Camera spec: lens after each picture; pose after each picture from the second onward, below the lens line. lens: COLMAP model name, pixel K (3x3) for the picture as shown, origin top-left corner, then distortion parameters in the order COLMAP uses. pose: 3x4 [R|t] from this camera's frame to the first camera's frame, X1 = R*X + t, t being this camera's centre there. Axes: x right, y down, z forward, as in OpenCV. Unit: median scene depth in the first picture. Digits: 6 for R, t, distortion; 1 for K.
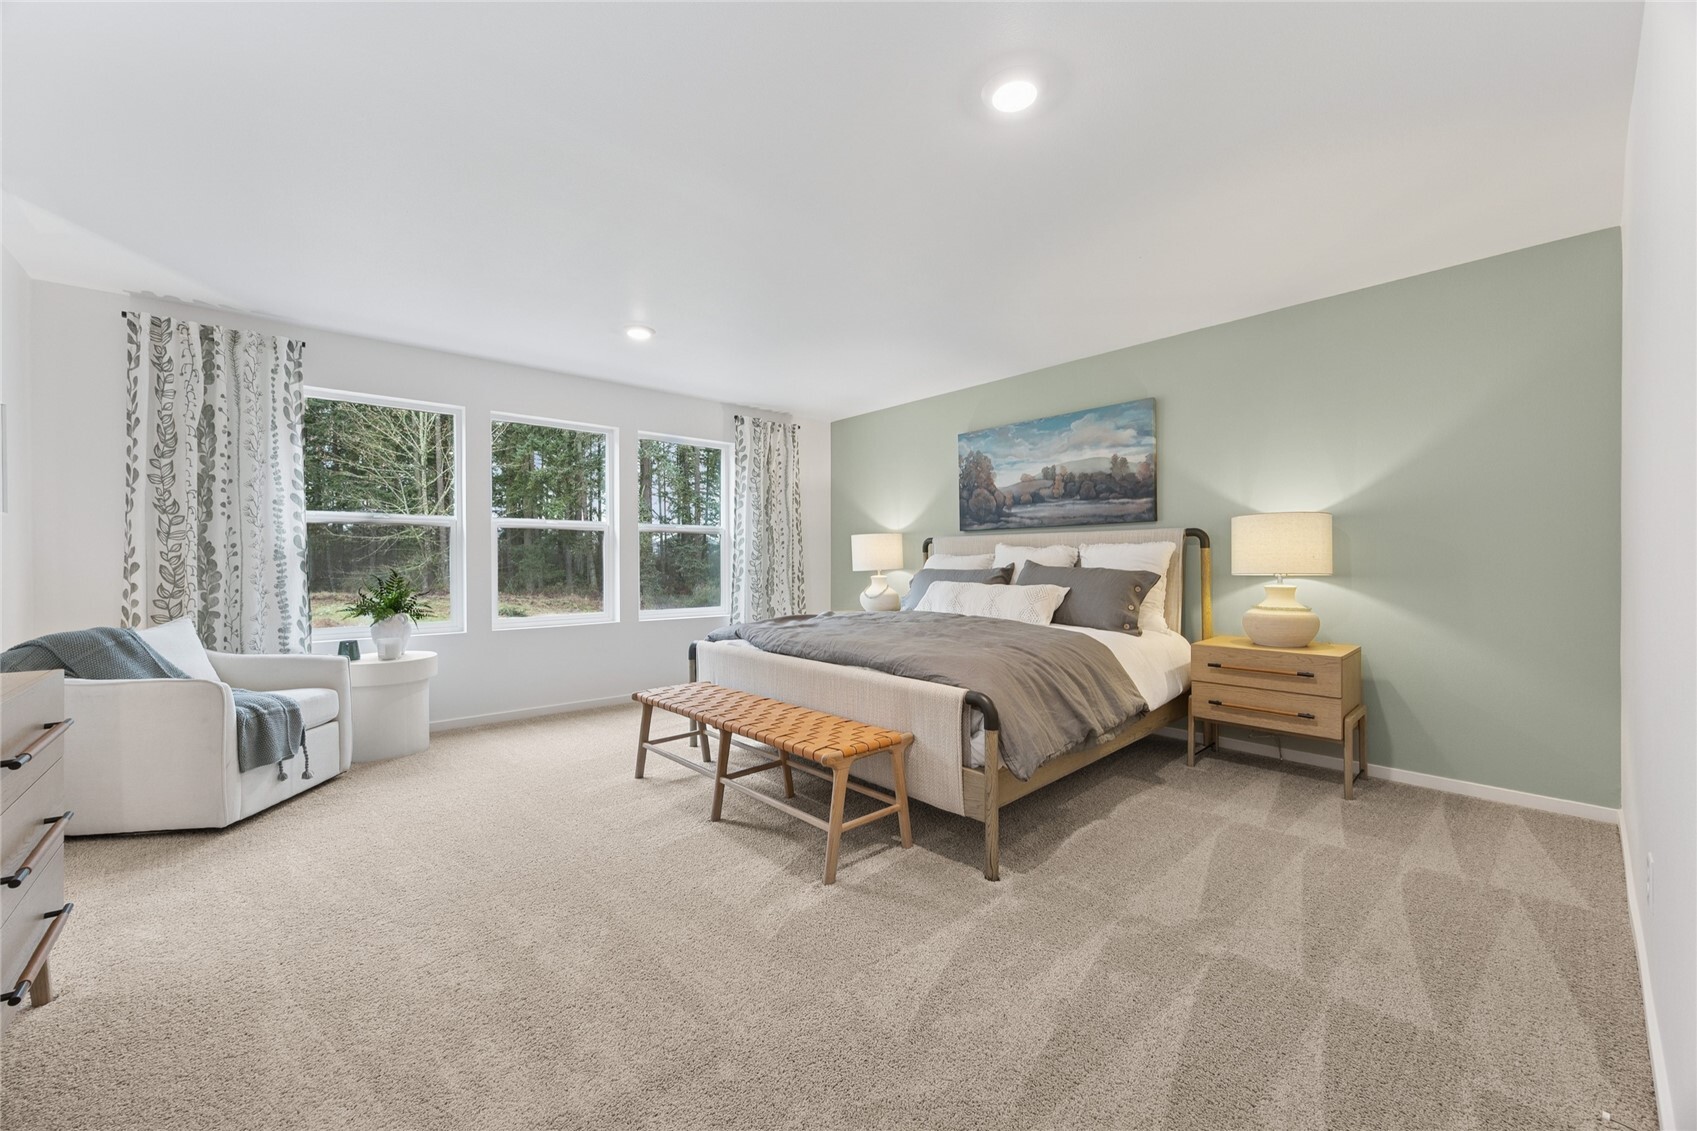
lens RADIAL K [[661.1, 0, 844.6], [0, 661.1, 558.8], [0, 0, 1]] dist [-0.018451, -0.000621]
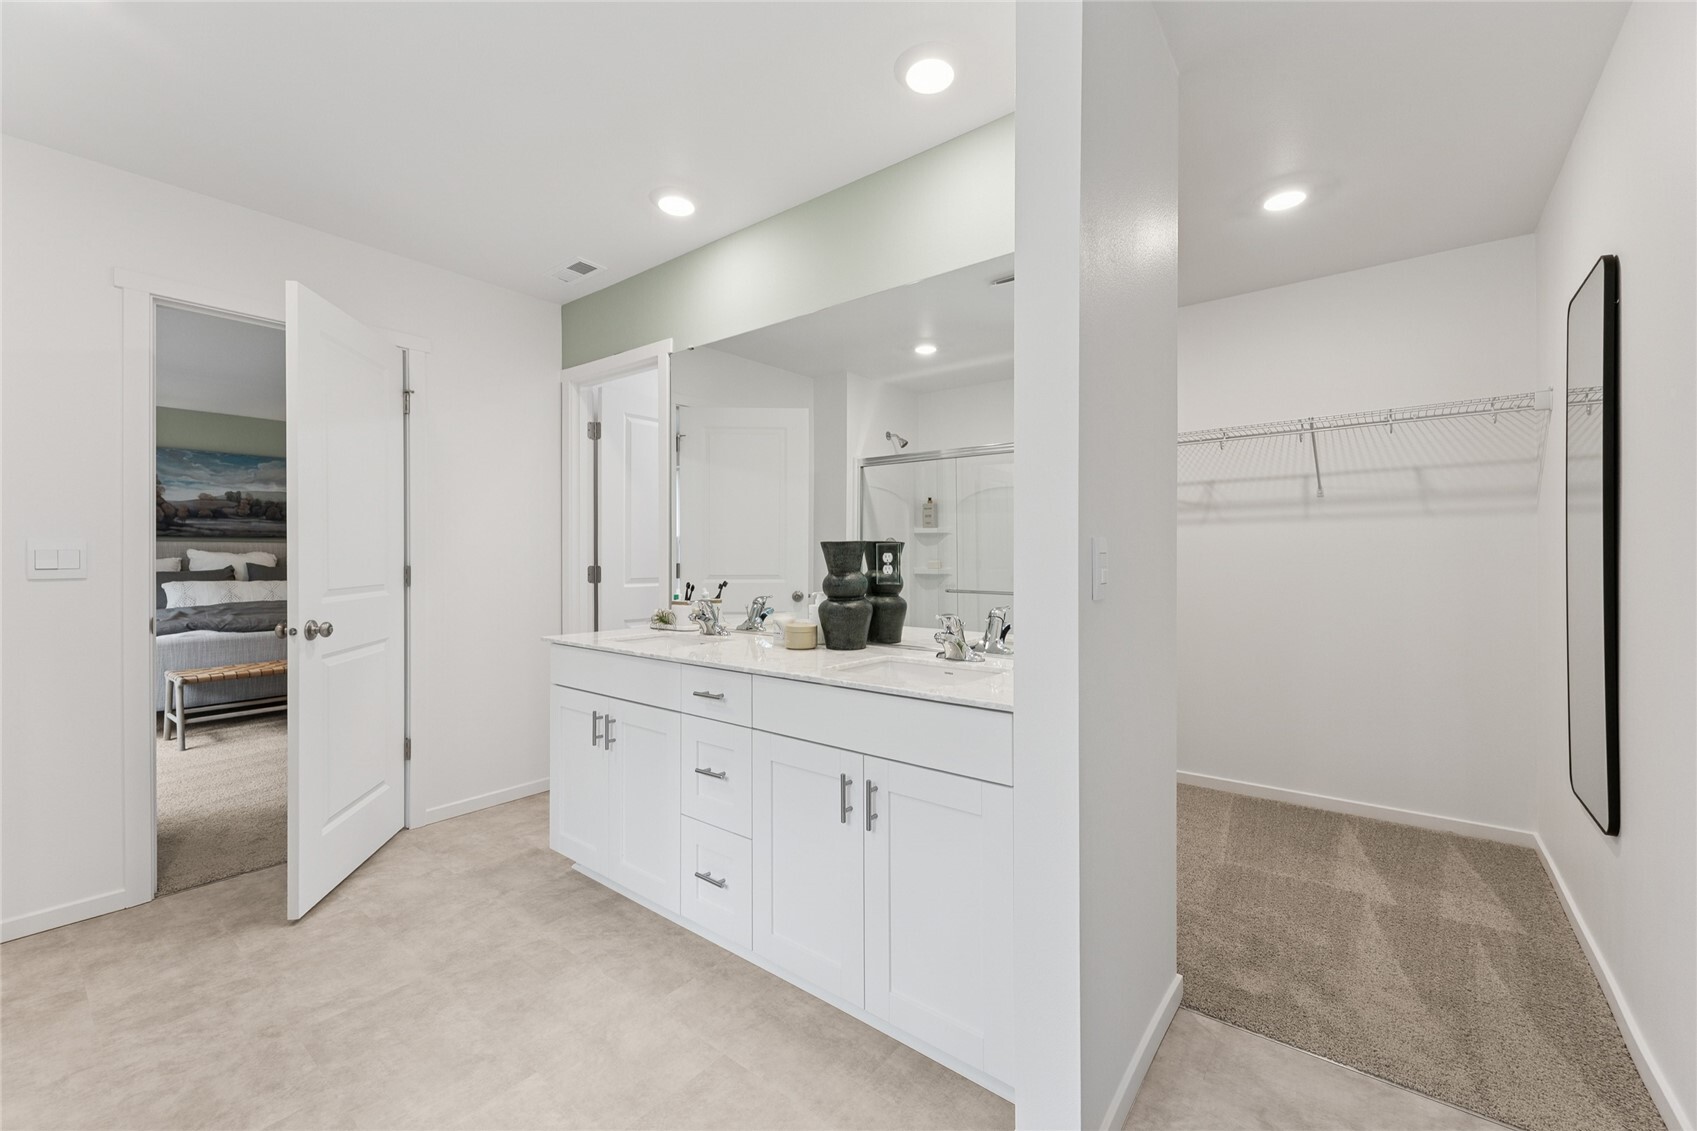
lens RADIAL K [[661.1, 0, 849.9], [0, 661.1, 565.1], [0, 0, 1]] dist [-0.018451, -0.000621]
pose [[-0.191830, 0.003728, 0.981421, -1.201681], [0.007538, 0.999969, -0.002325, 0.019206], [-0.981399, 0.006952, -0.191852, 0.044457]]
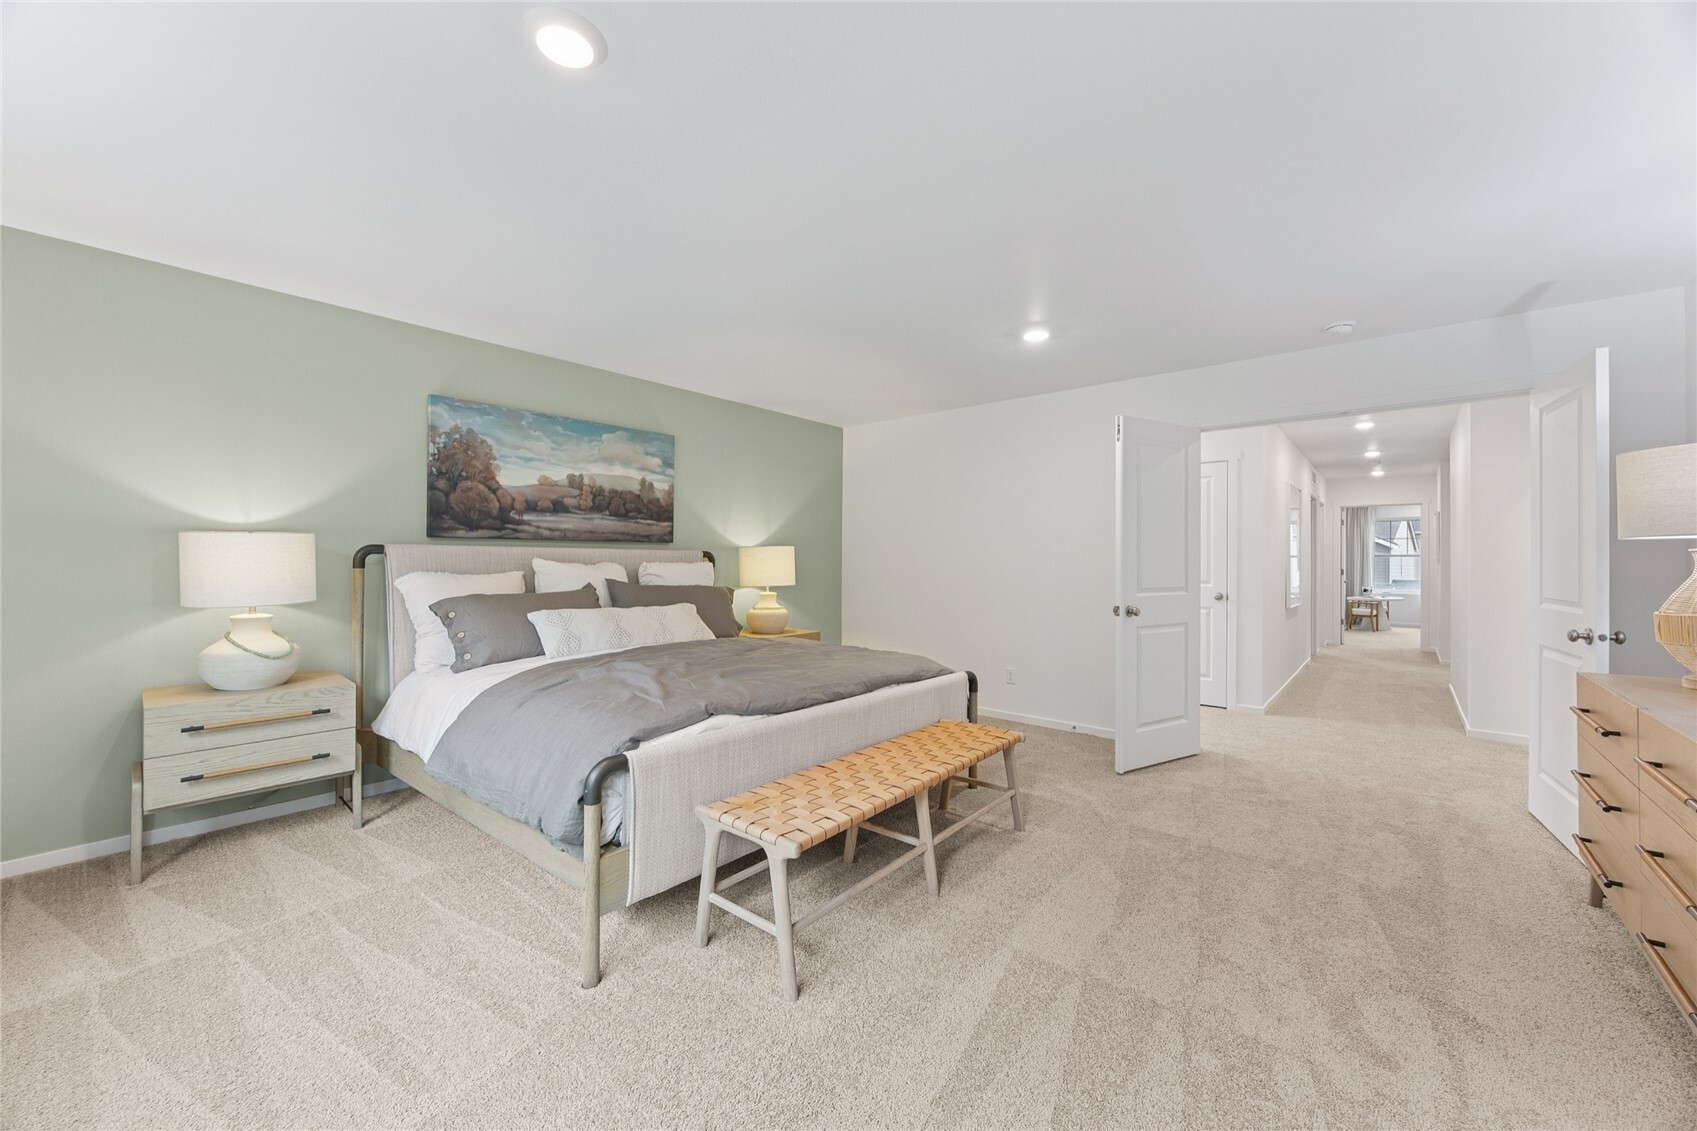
lens RADIAL K [[661.1, 0, 843.2], [0, 661.1, 573.3], [0, 0, 1]] dist [-0.018451, -0.000621]
pose [[-0.156063, -0.017908, 0.987585, -0.641125], [-0.010389, 0.999810, 0.016488, -0.022935], [-0.987693, -0.007686, -0.156219, 0.783162]]
